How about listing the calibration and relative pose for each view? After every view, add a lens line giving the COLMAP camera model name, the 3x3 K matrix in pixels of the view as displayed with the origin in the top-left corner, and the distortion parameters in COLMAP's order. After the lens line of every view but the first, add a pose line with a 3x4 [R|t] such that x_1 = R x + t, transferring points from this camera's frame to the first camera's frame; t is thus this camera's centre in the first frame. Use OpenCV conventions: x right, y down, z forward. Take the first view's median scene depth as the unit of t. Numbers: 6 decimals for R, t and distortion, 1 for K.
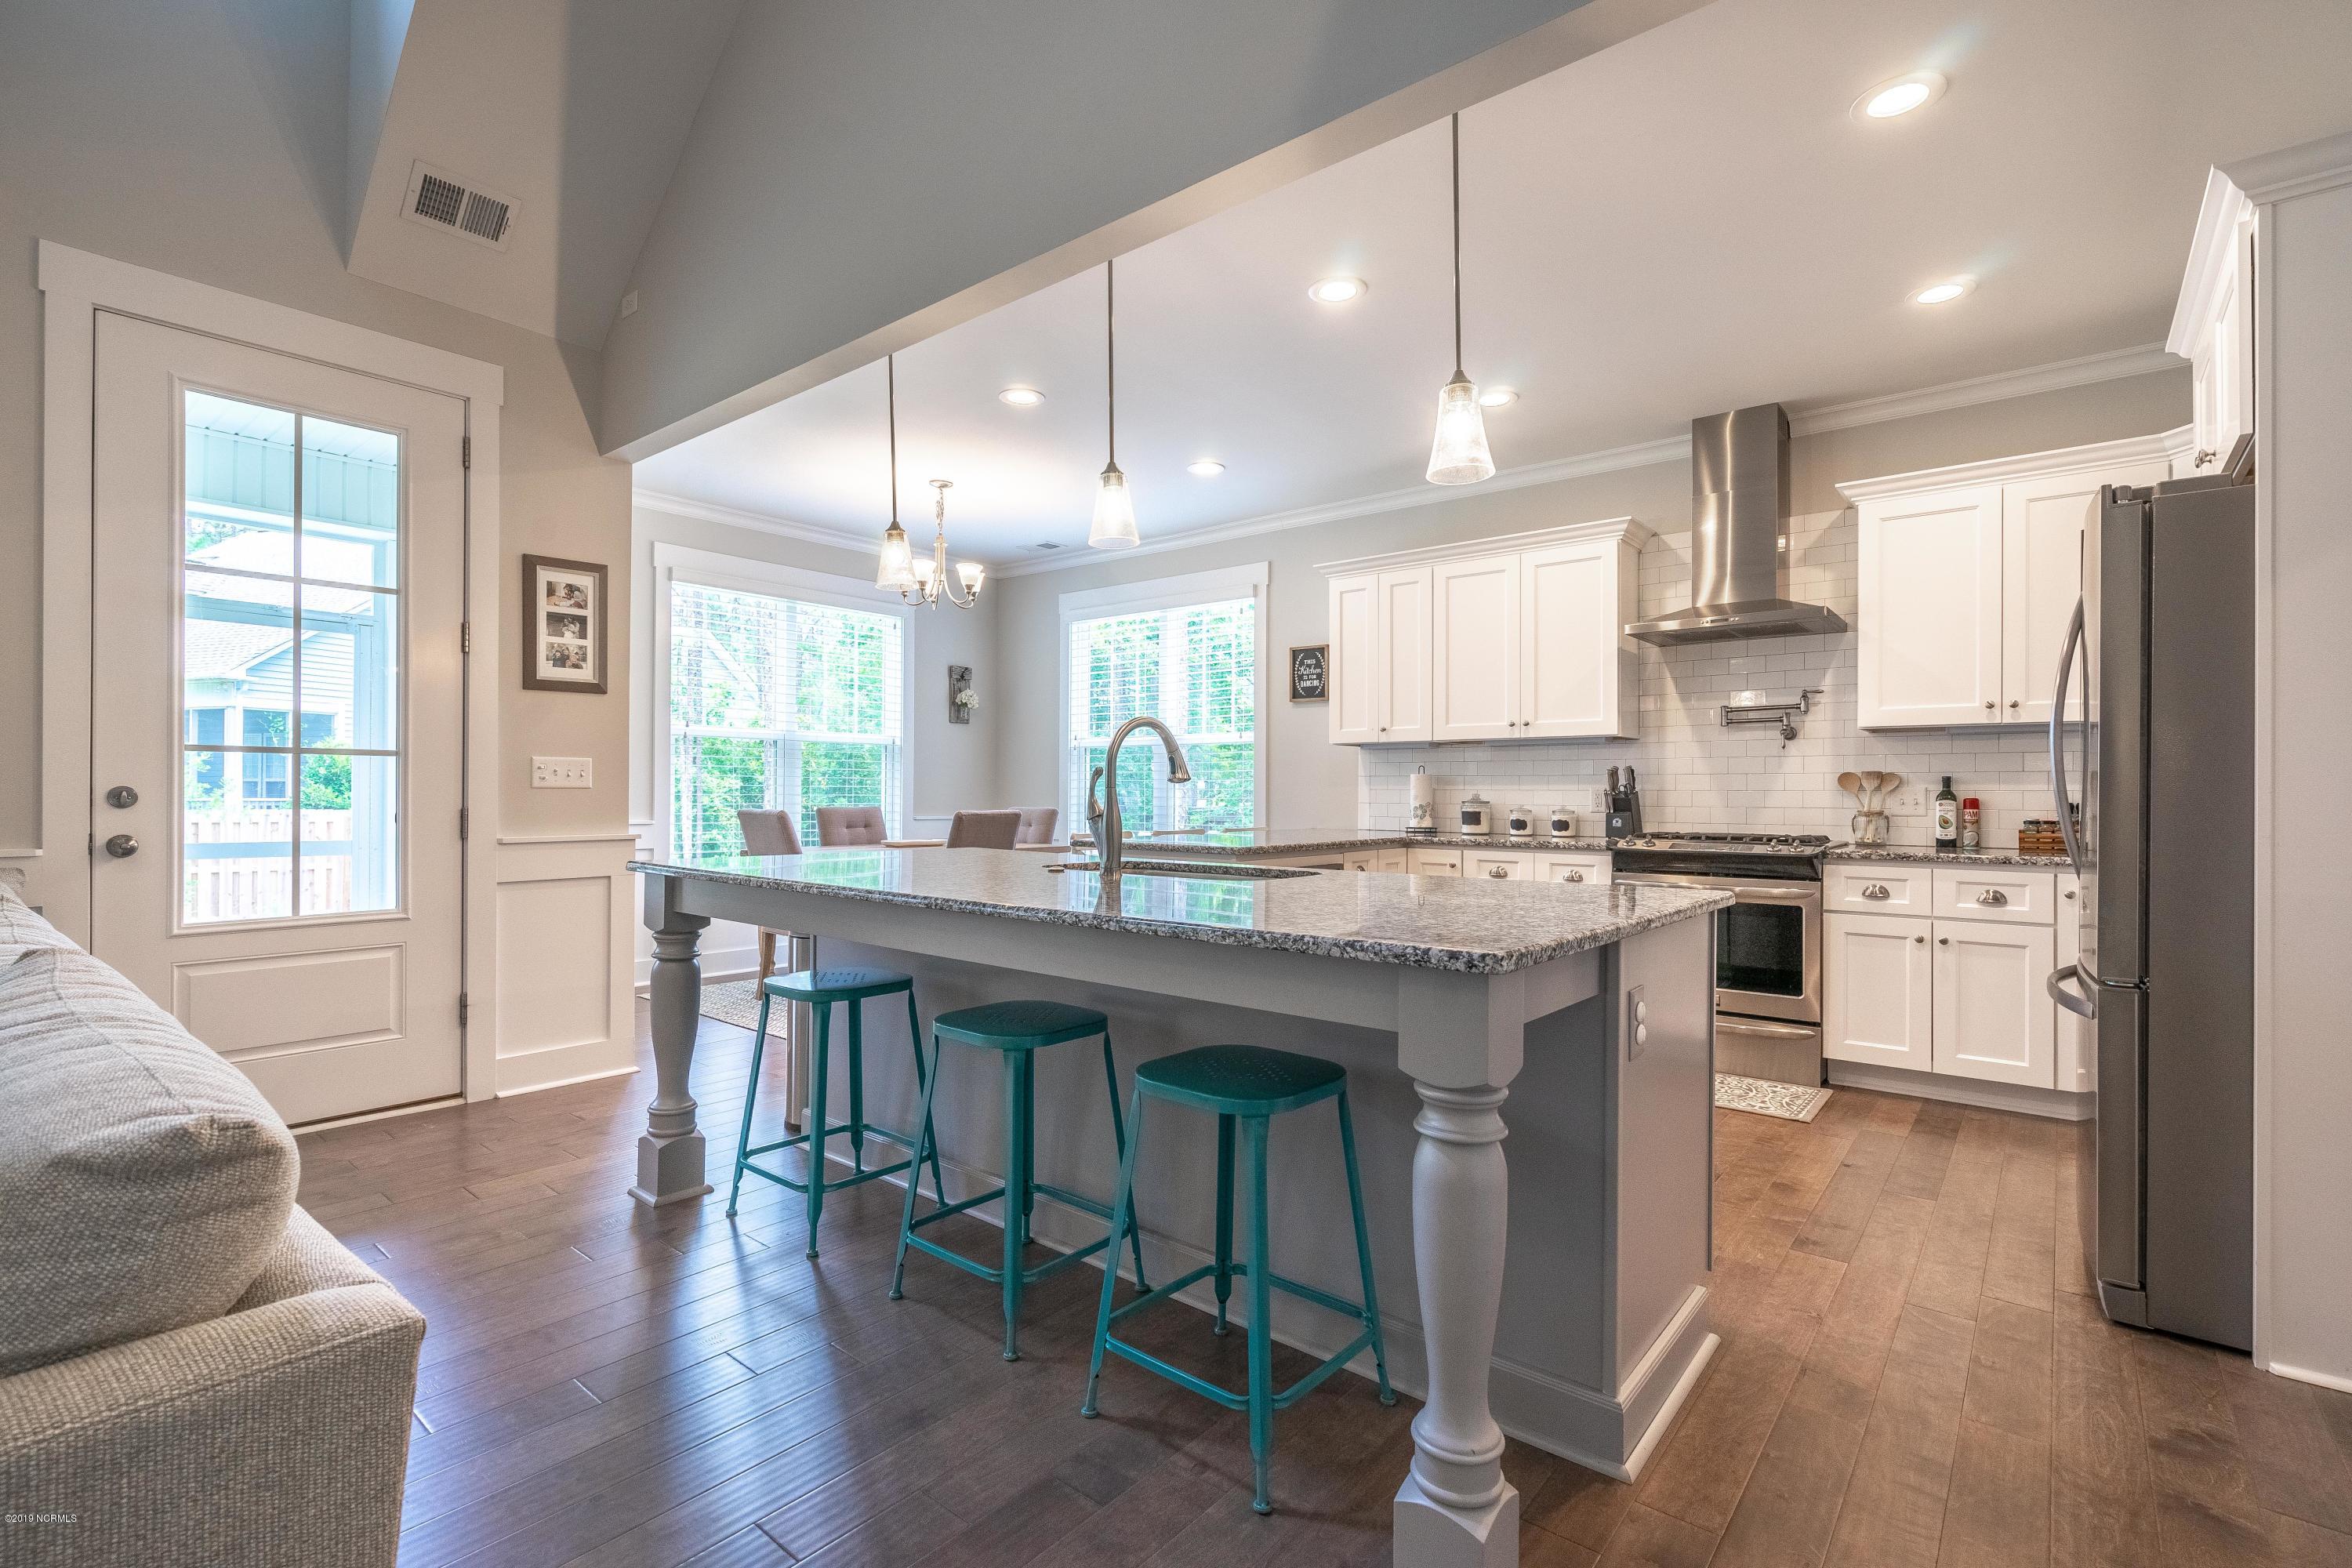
lens RADIAL K [[1072.6, 0, 1179.8], [0, 1072.6, 787.2], [0, 0, 1]] dist [0.000531, 0.000794]
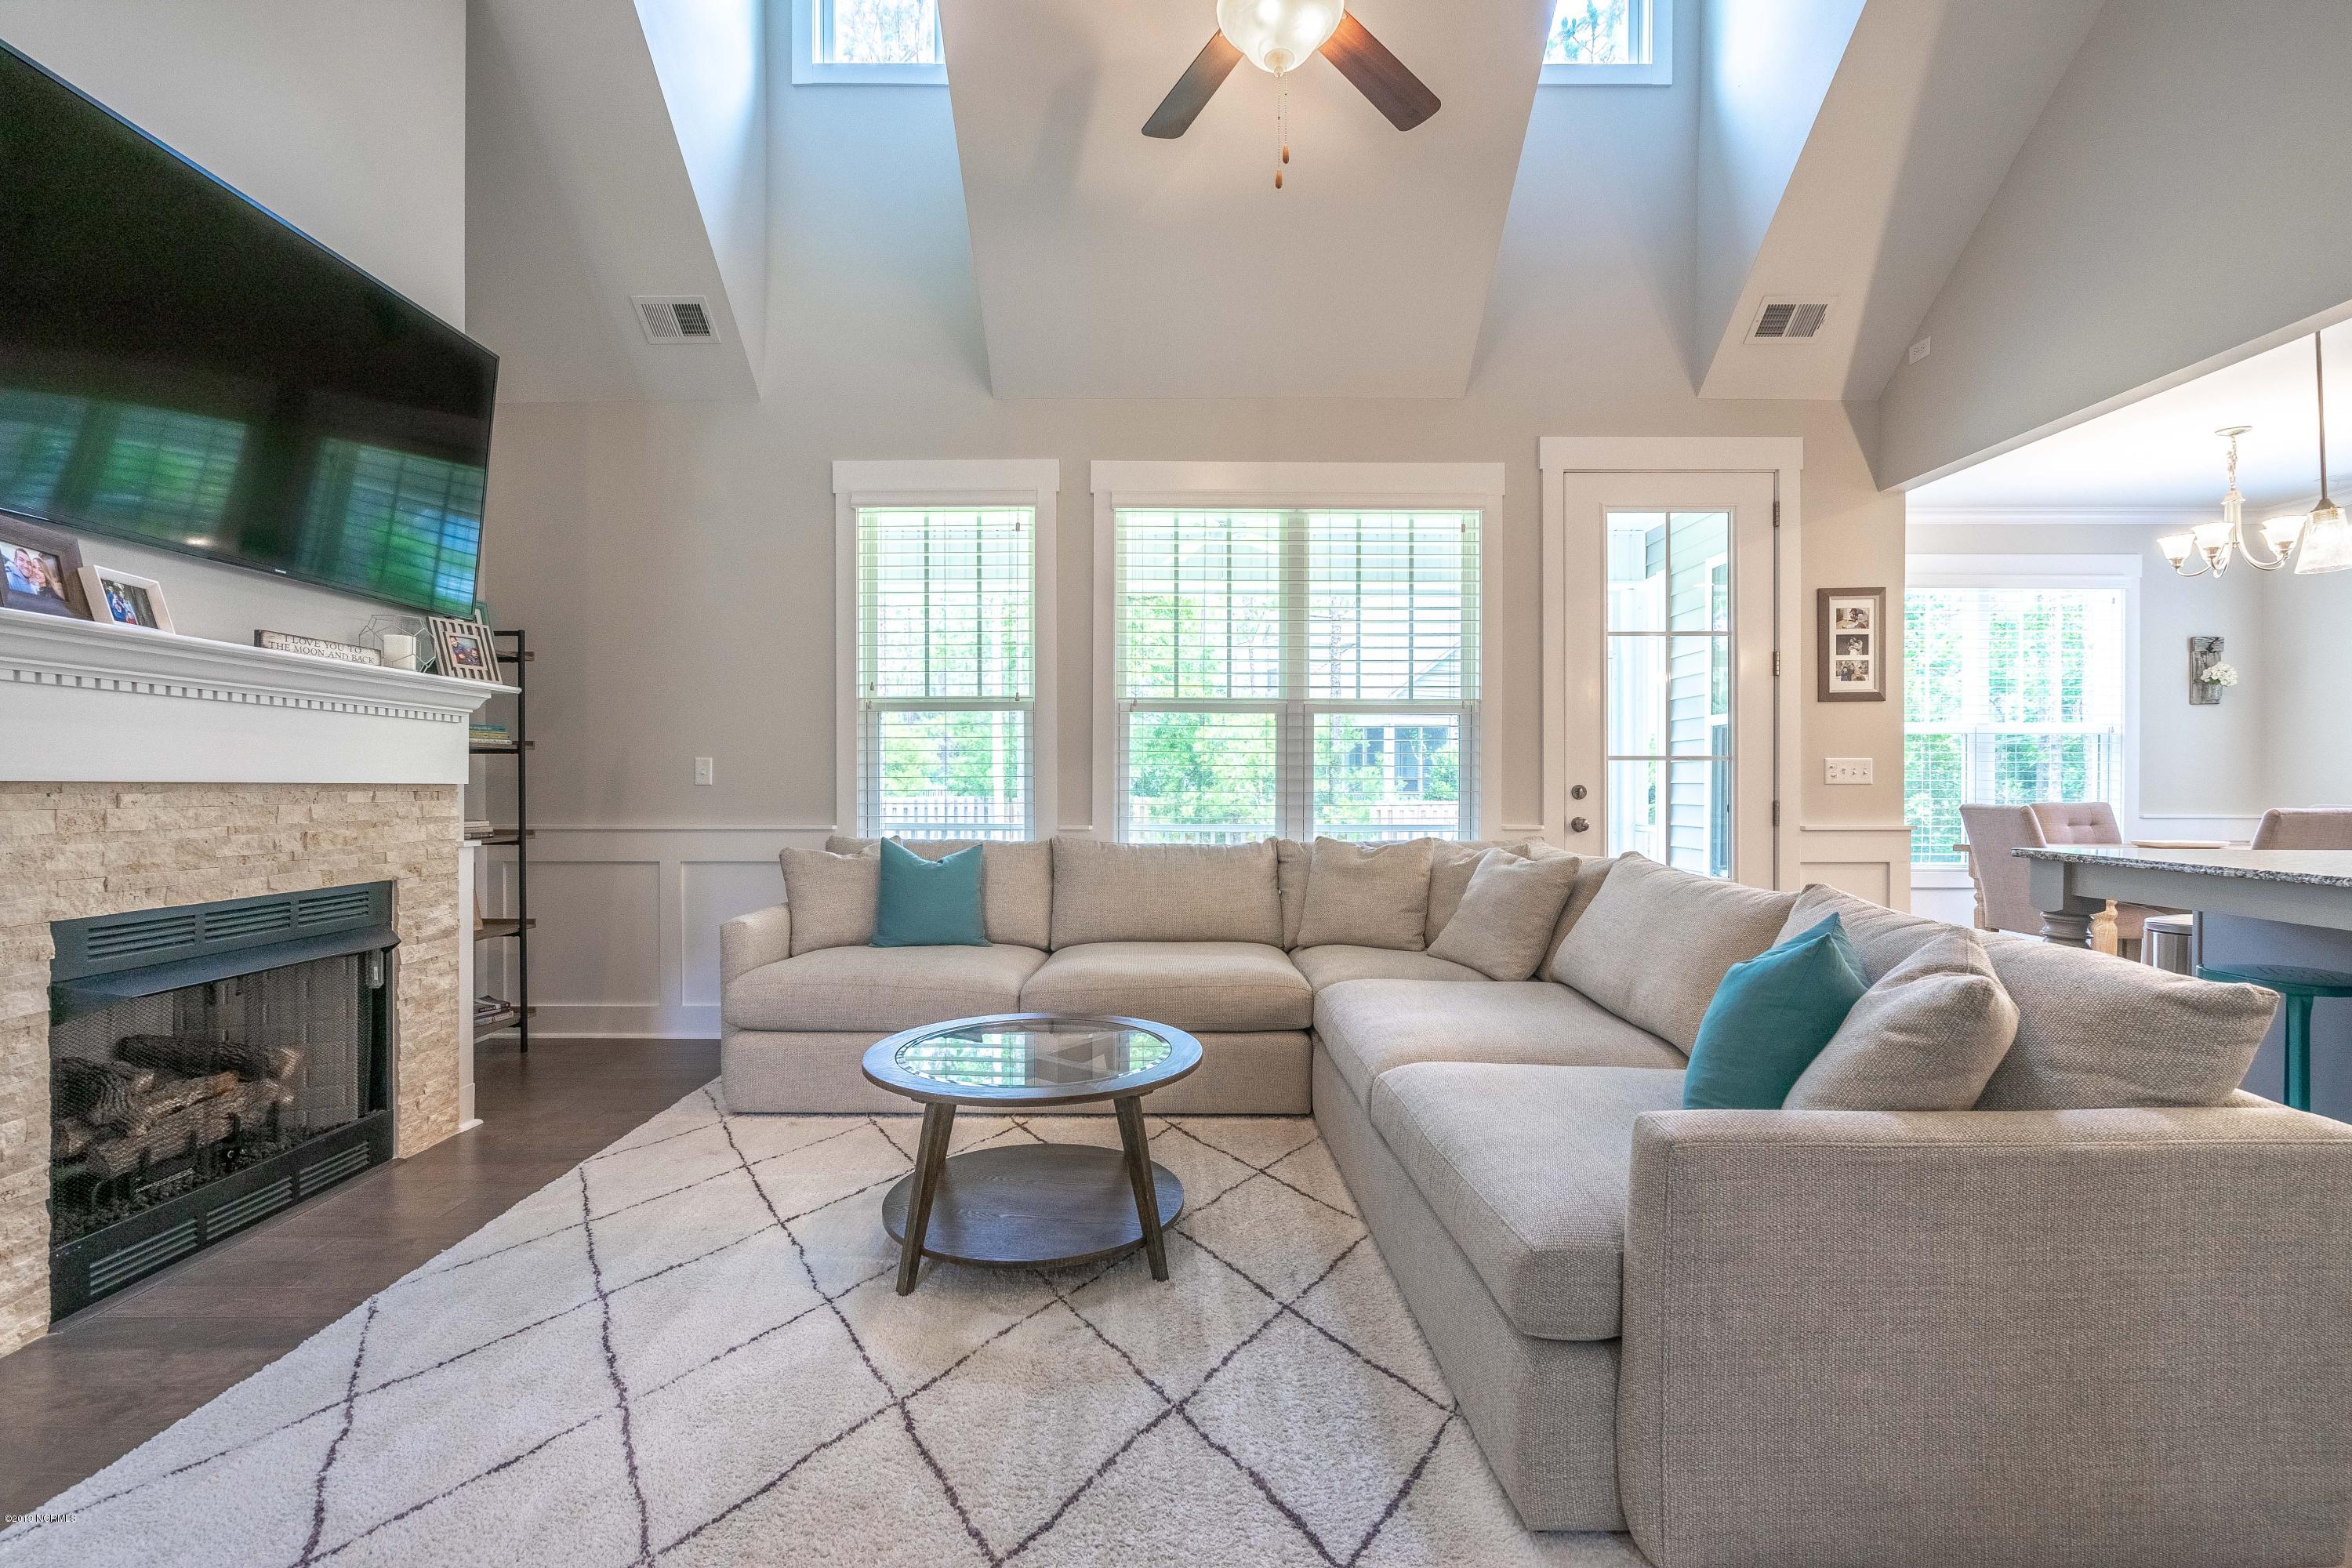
lens RADIAL K [[1056.8, 0, 1169.9], [0, 1056.8, 788.2], [0, 0, 1]] dist [0.000595, 0.000777]
pose [[0.636484, -0.000972, -0.771289, -0.139574], [0.006016, 0.999975, 0.003704, -0.003124], [0.771266, -0.006998, 0.636474, -0.266016]]
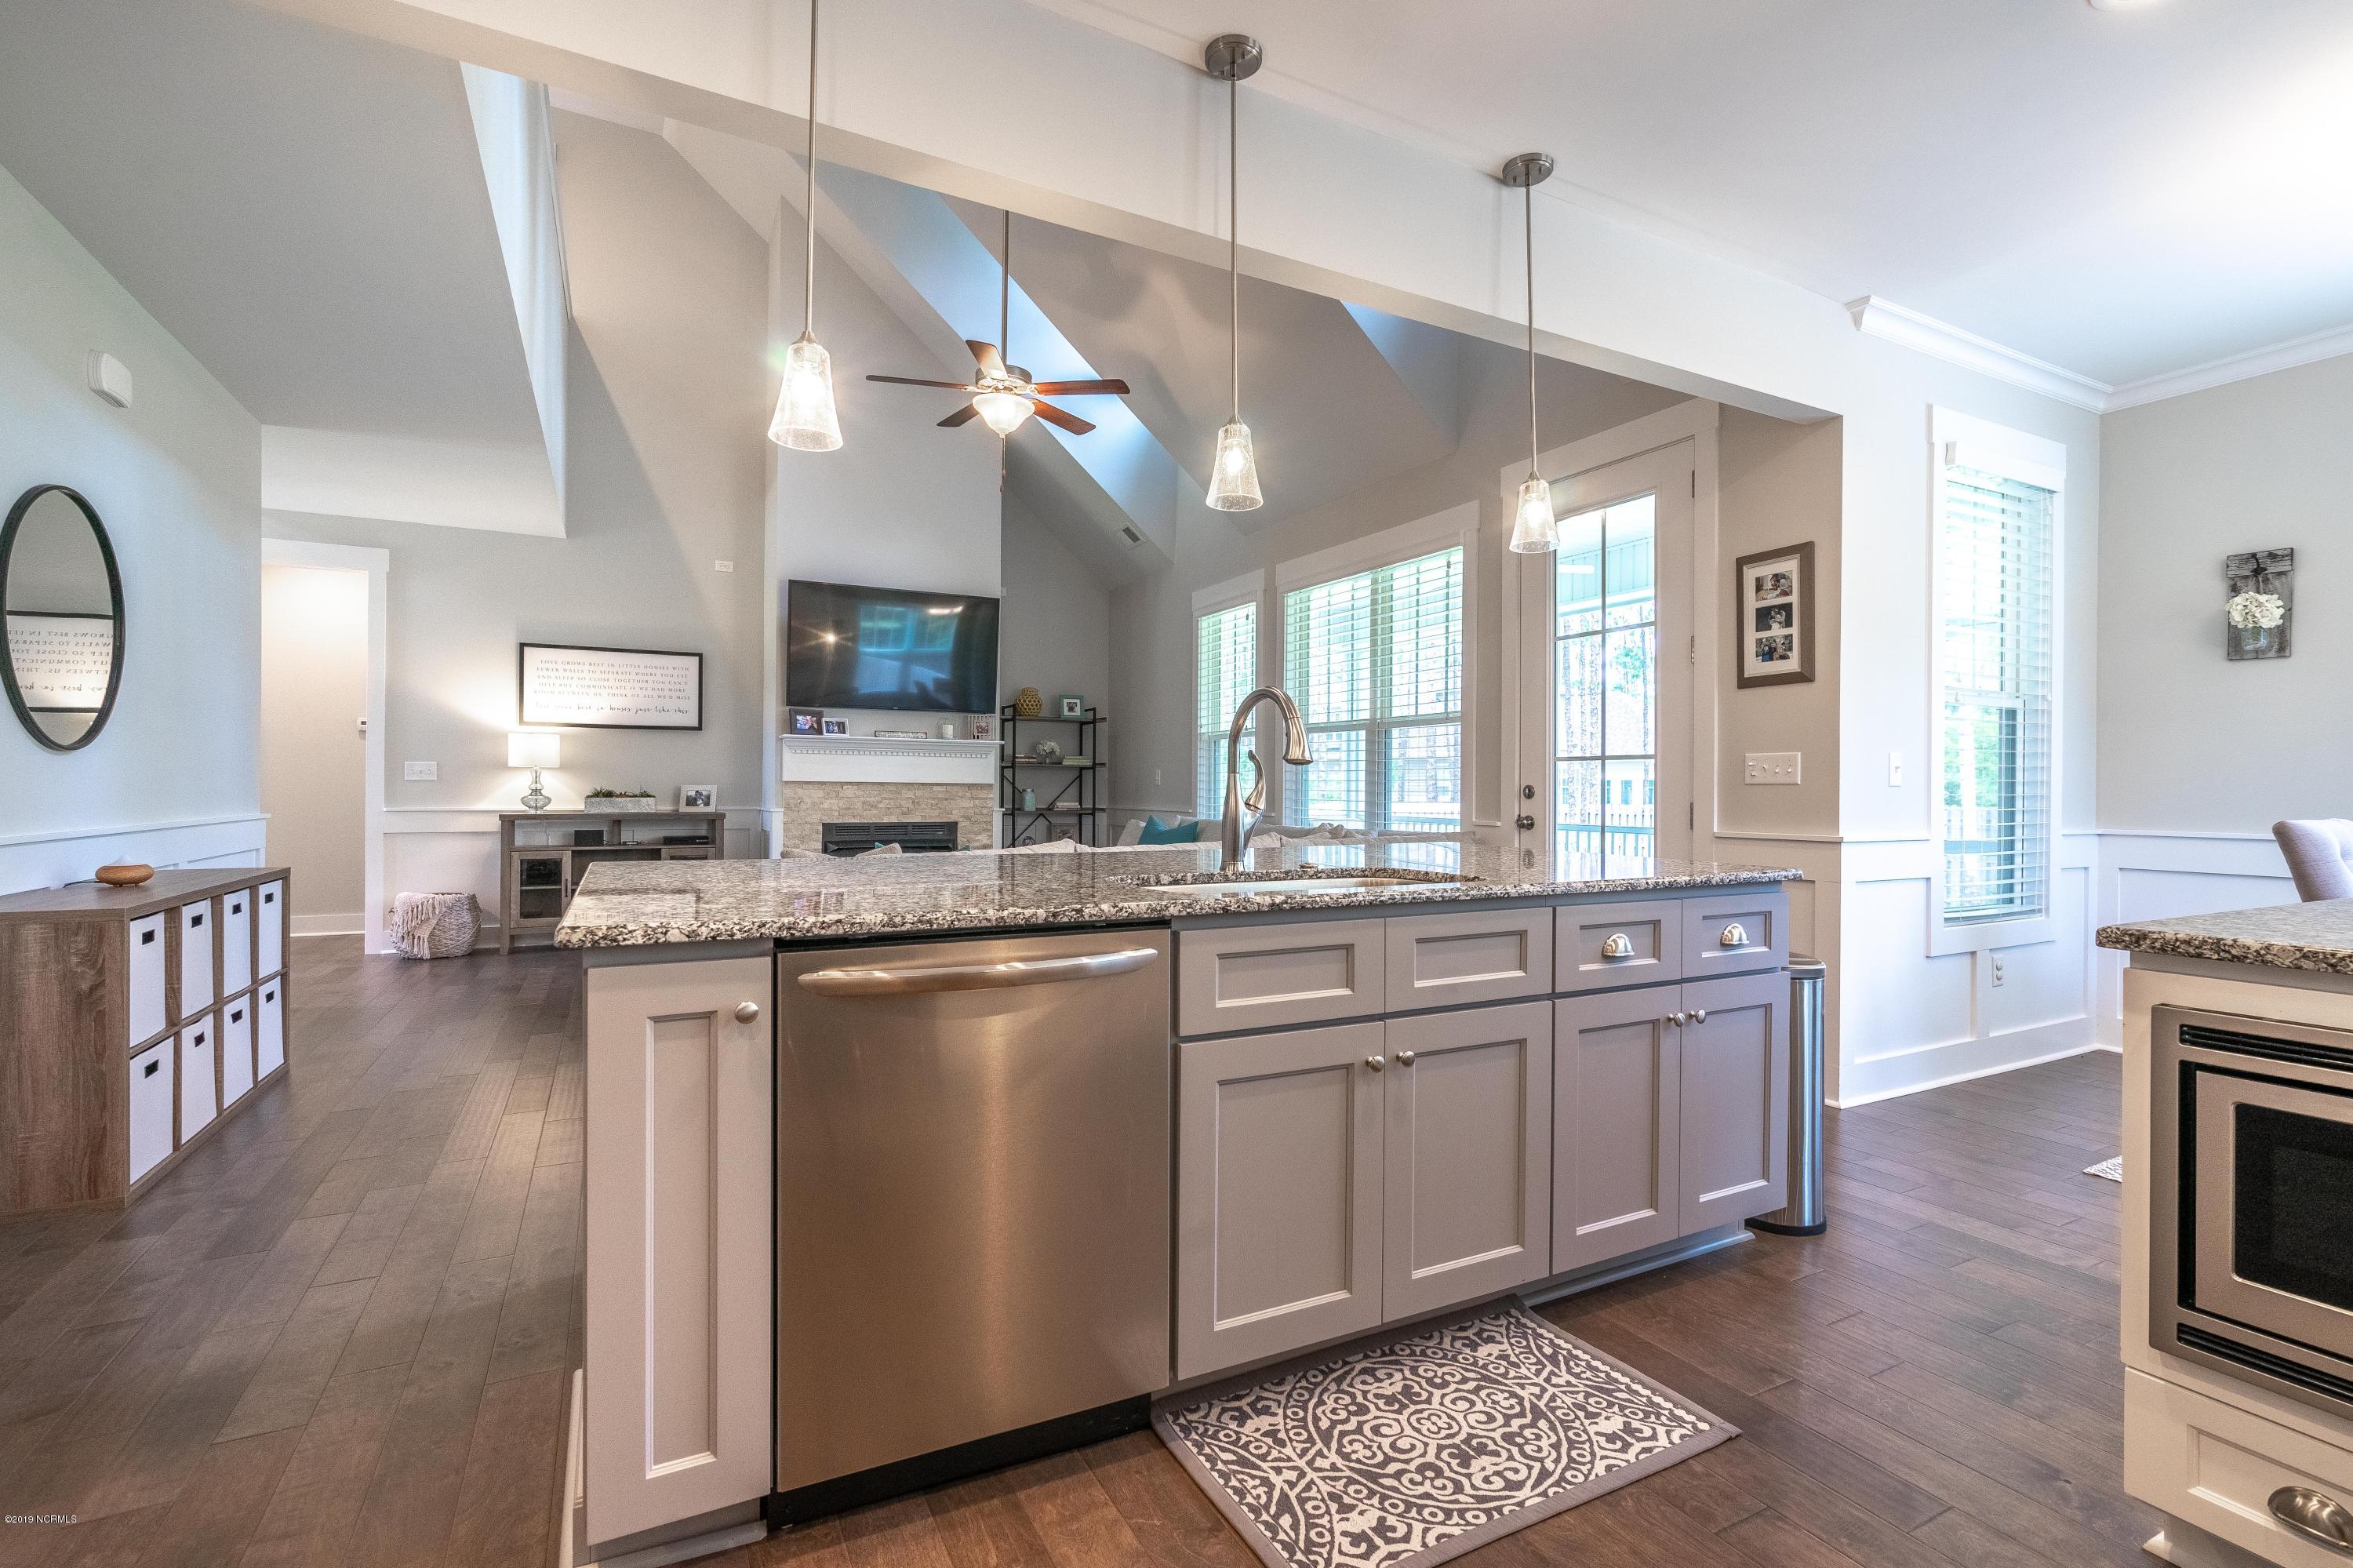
lens RADIAL K [[1065.4, 0, 1178.9], [0, 1065.4, 788.0], [0, 0, 1]] dist [-0.004916, 0.001940]
pose [[-0.385842, -0.008045, -0.922530, 0.463424], [-0.004163, 0.999967, -0.006979, 0.011537], [0.922555, 0.001148, -0.385863, 0.771569]]
